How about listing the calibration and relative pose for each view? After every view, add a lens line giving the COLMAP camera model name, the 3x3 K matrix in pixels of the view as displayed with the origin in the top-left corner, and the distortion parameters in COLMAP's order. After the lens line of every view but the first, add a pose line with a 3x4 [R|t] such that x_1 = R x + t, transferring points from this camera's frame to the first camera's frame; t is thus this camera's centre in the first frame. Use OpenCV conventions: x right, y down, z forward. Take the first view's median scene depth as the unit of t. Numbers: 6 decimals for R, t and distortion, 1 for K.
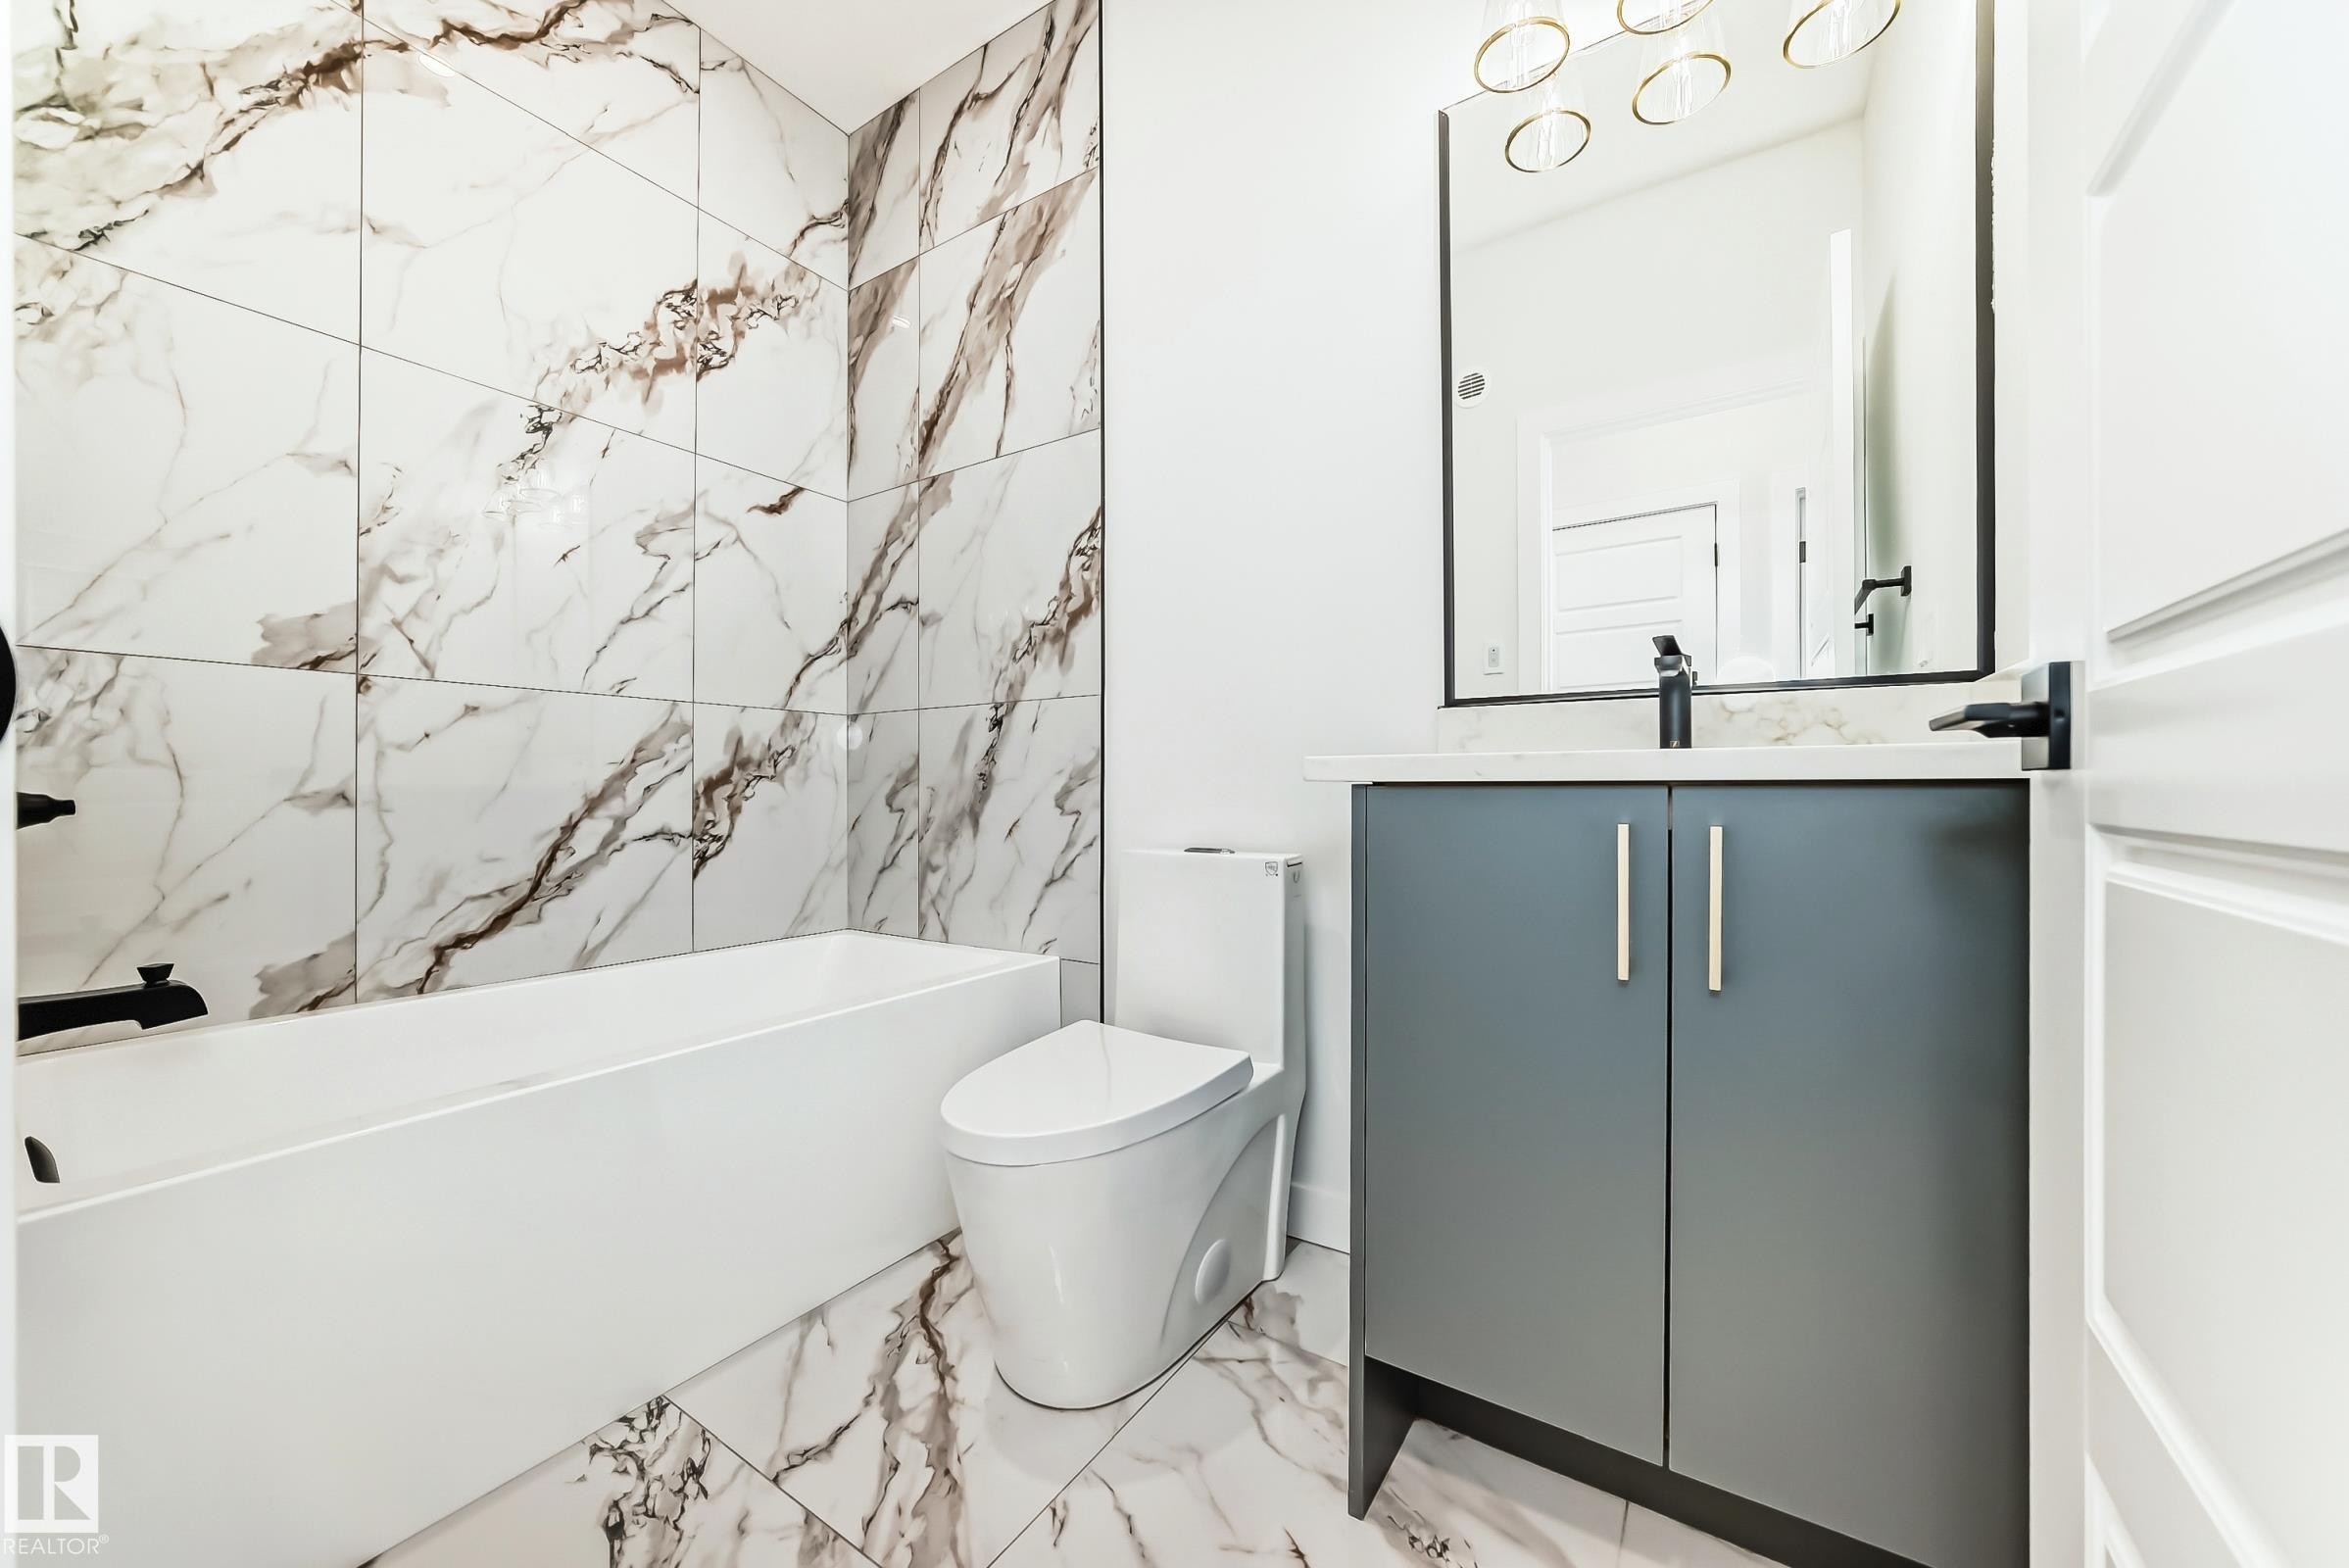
lens RADIAL K [[847.4, 0, 1163.7], [0, 847.4, 800.3], [0, 0, 1]] dist [-0.022764, 0.005296]
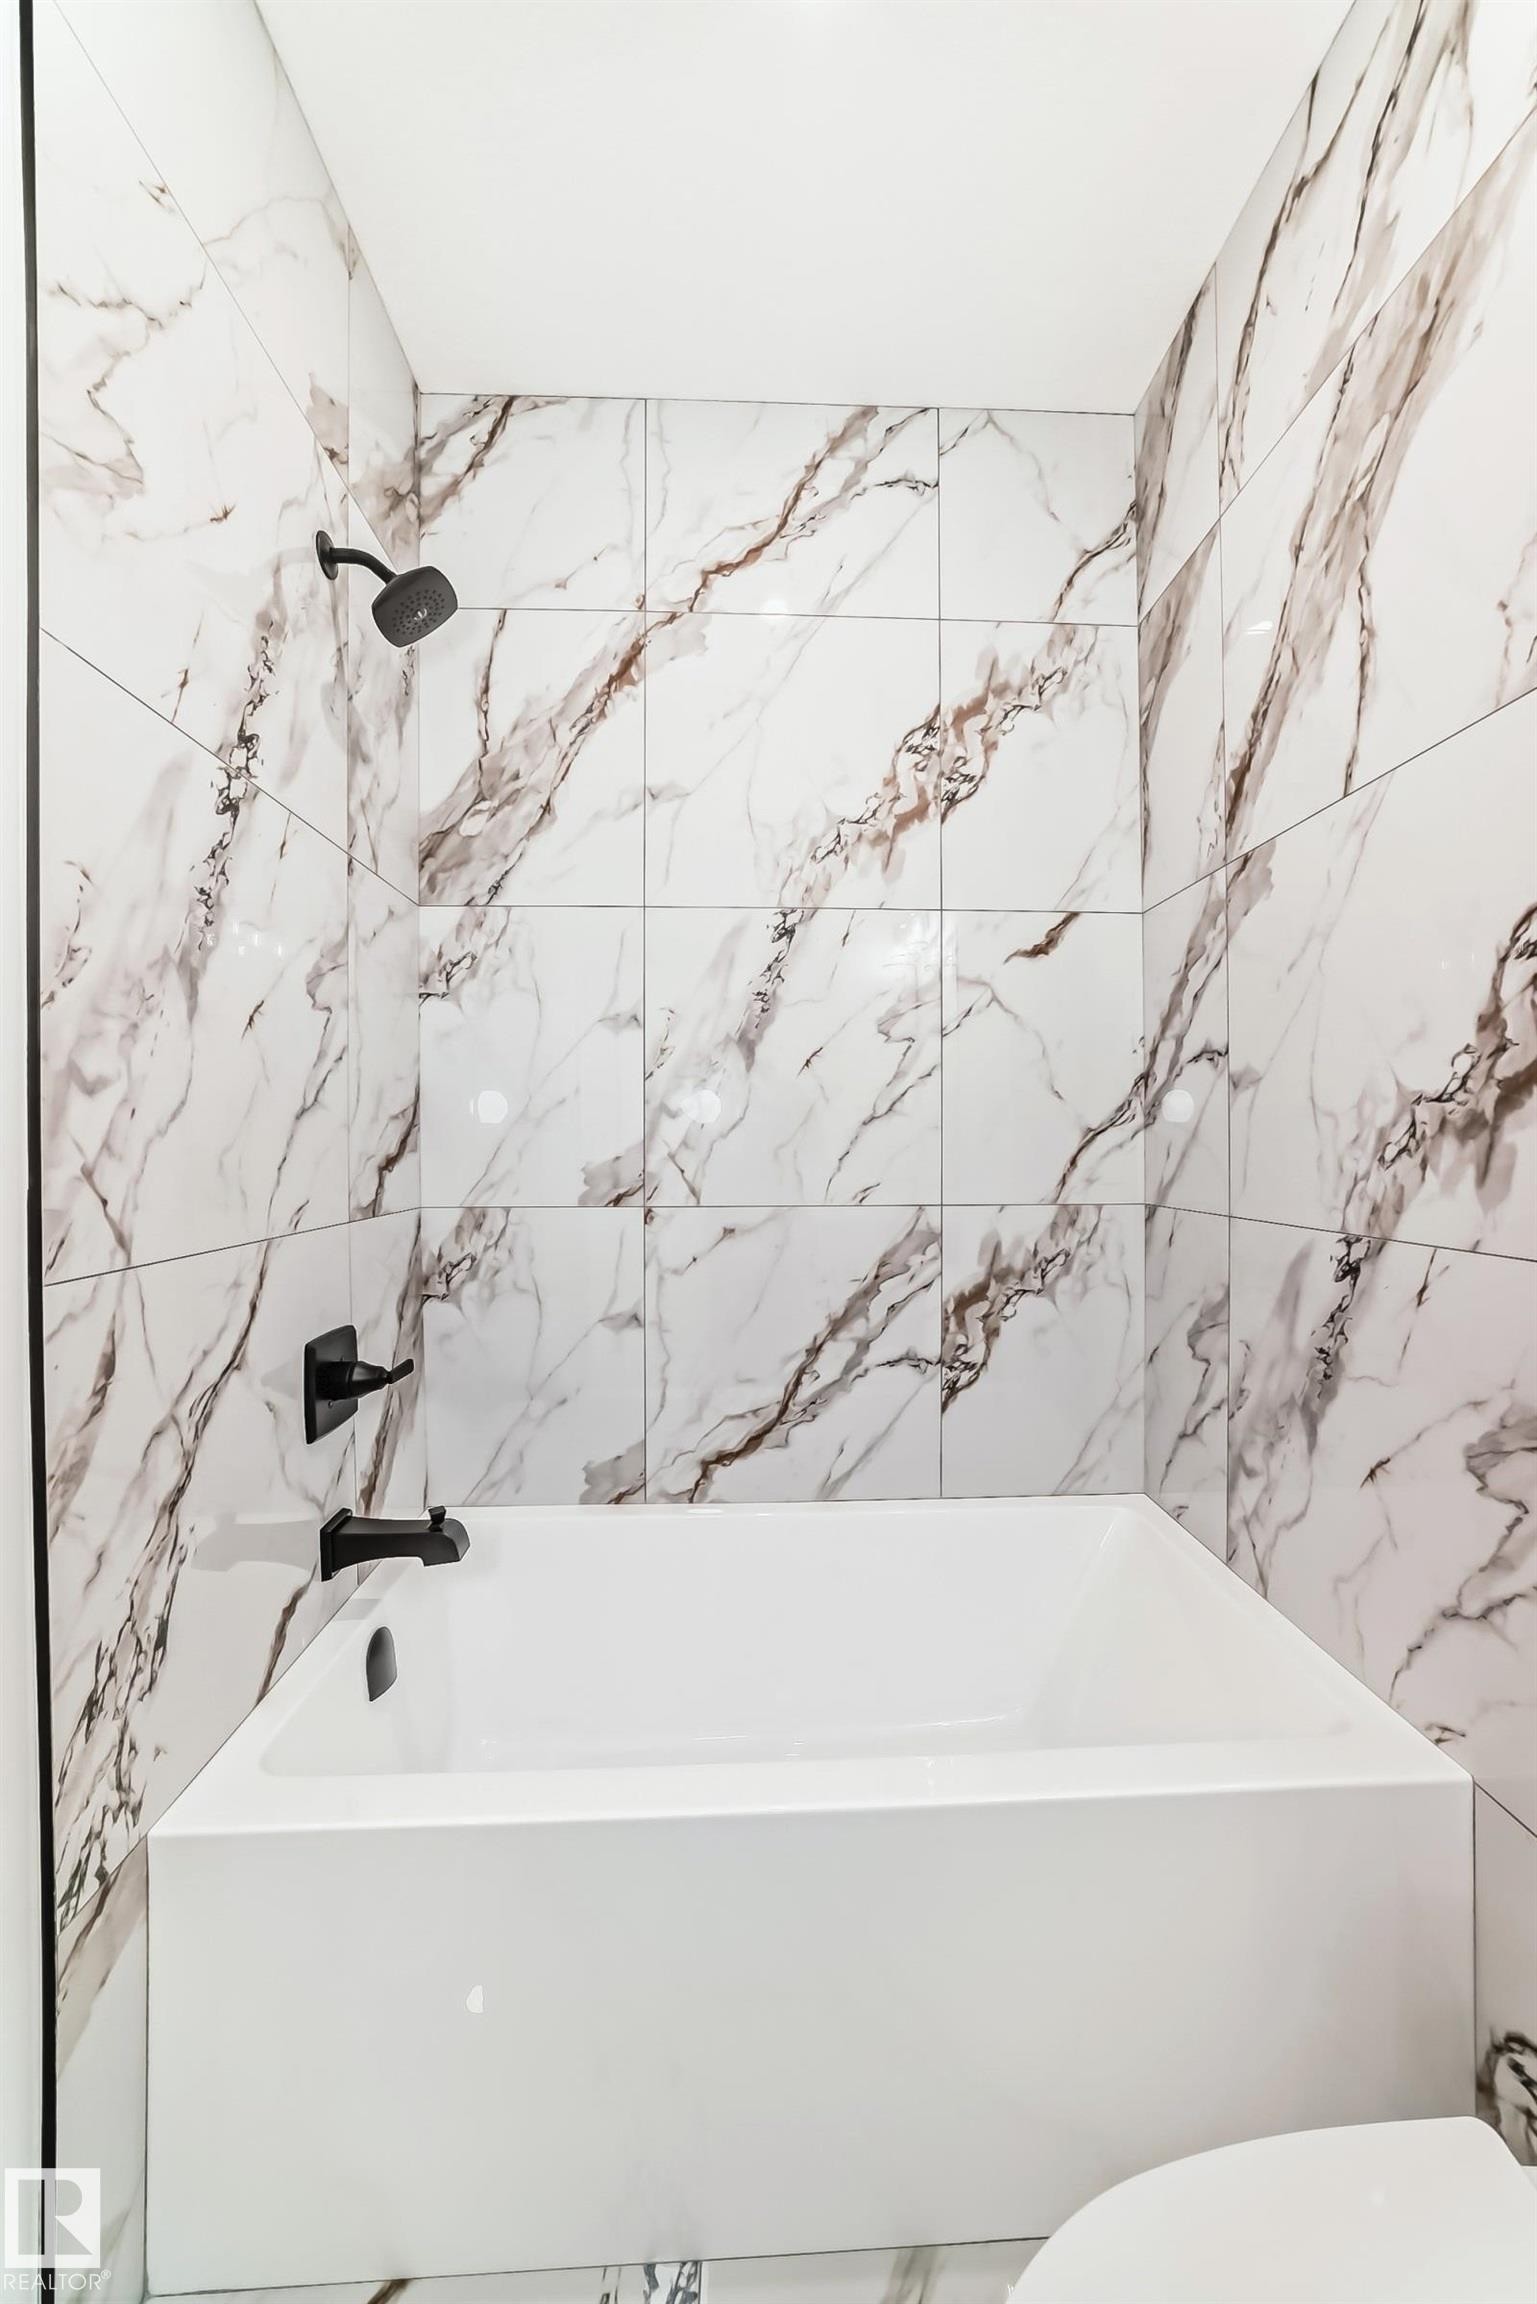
lens RADIAL K [[831.2, 0, 777.4], [0, 831.2, 1153.7], [0, 0, 1]] dist [-0.022764, 0.005296]
pose [[0.594904, -0.001932, -0.803795, 0.014696], [0.000824, 0.999998, -0.001793, -0.177090], [0.803796, 0.000404, 0.594904, 0.394044]]
